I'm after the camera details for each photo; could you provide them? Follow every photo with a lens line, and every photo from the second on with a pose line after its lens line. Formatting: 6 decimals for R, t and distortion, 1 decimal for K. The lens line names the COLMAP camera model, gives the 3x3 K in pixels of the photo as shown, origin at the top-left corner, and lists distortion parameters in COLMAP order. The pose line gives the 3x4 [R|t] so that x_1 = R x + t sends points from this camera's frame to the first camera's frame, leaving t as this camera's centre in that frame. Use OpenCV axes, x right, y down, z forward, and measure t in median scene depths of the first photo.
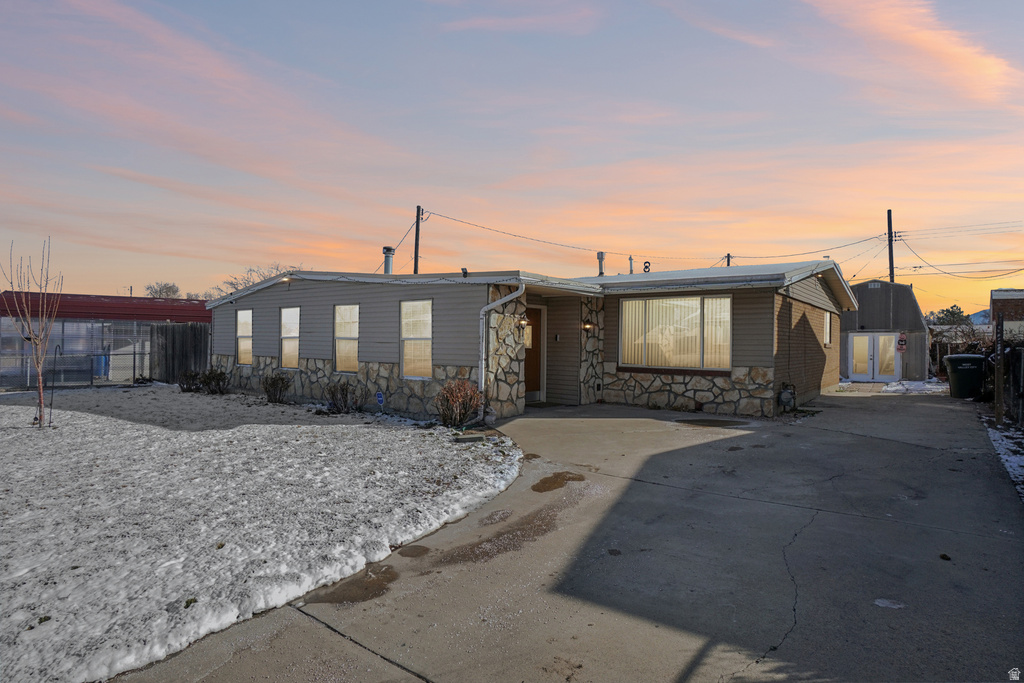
lens RADIAL K [[557.6, 0, 512.0], [0, 557.6, 341.5], [0, 0, 1]] dist [0.001717, 0.000347]
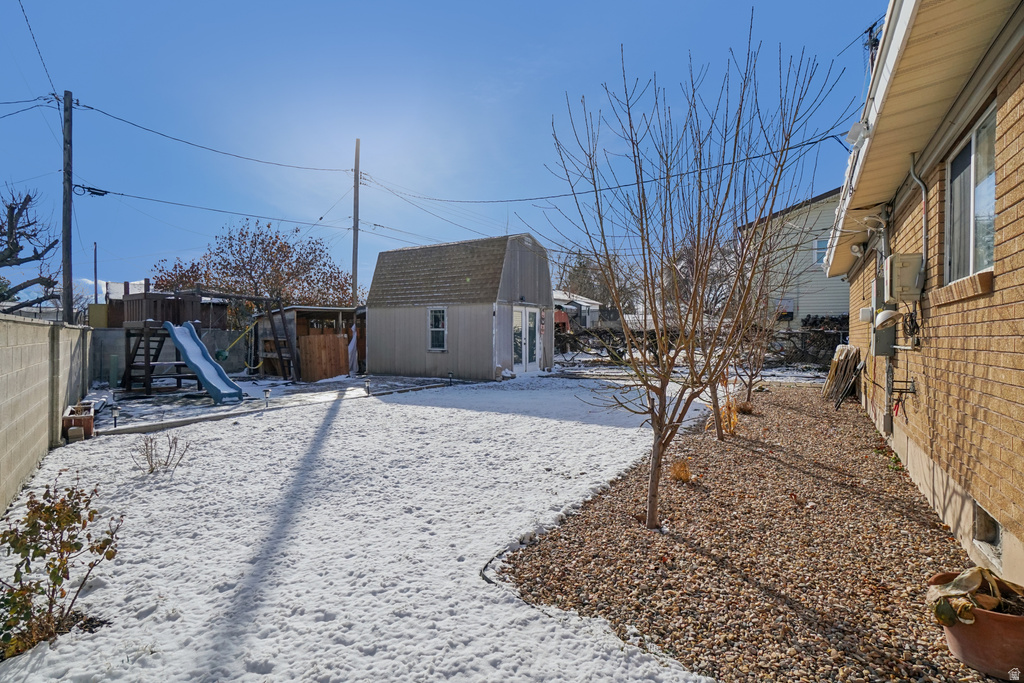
lens RADIAL K [[485.1, 0, 512.0], [0, 485.1, 341.5], [0, 0, 1]] dist [0.000330, 0.000045]
pose [[-0.147129, -0.016117, 0.988986, 0.029071], [-0.005340, 0.999866, 0.015500, 0.019373], [-0.989103, -0.003001, -0.147195, 1.129538]]
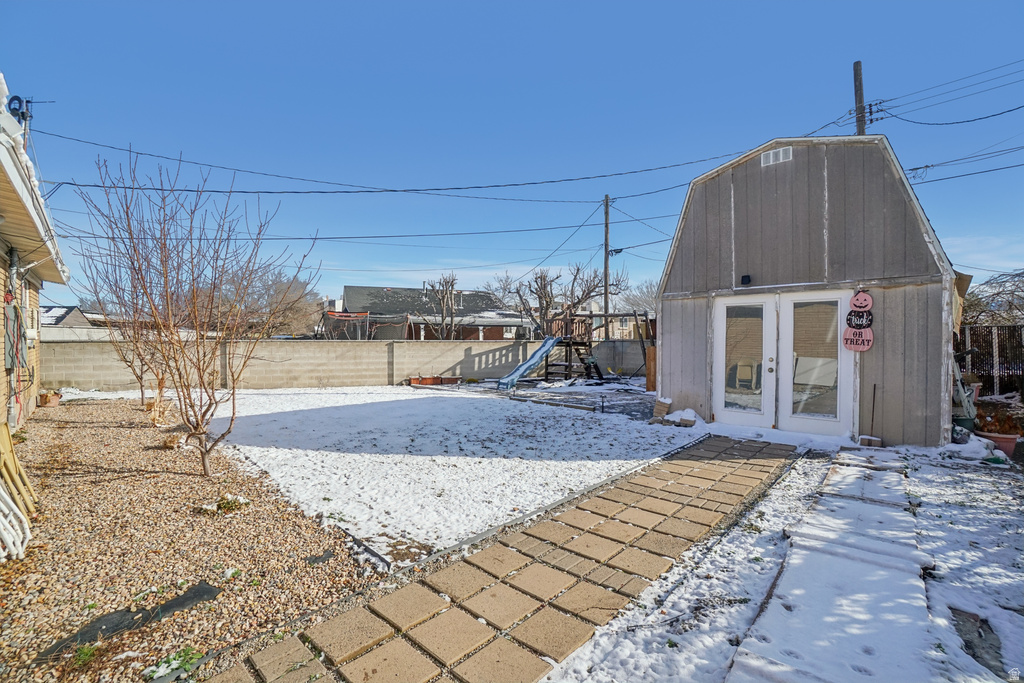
lens RADIAL K [[466.0, 0, 512.0], [0, 466.0, 341.5], [0, 0, 1]] dist [-0.001401, -0.000214]
pose [[0.994960, -0.008560, -0.099911, 0.522437], [0.009263, 0.999936, 0.006570, 0.010545], [0.099848, -0.007462, 0.994975, 0.708497]]
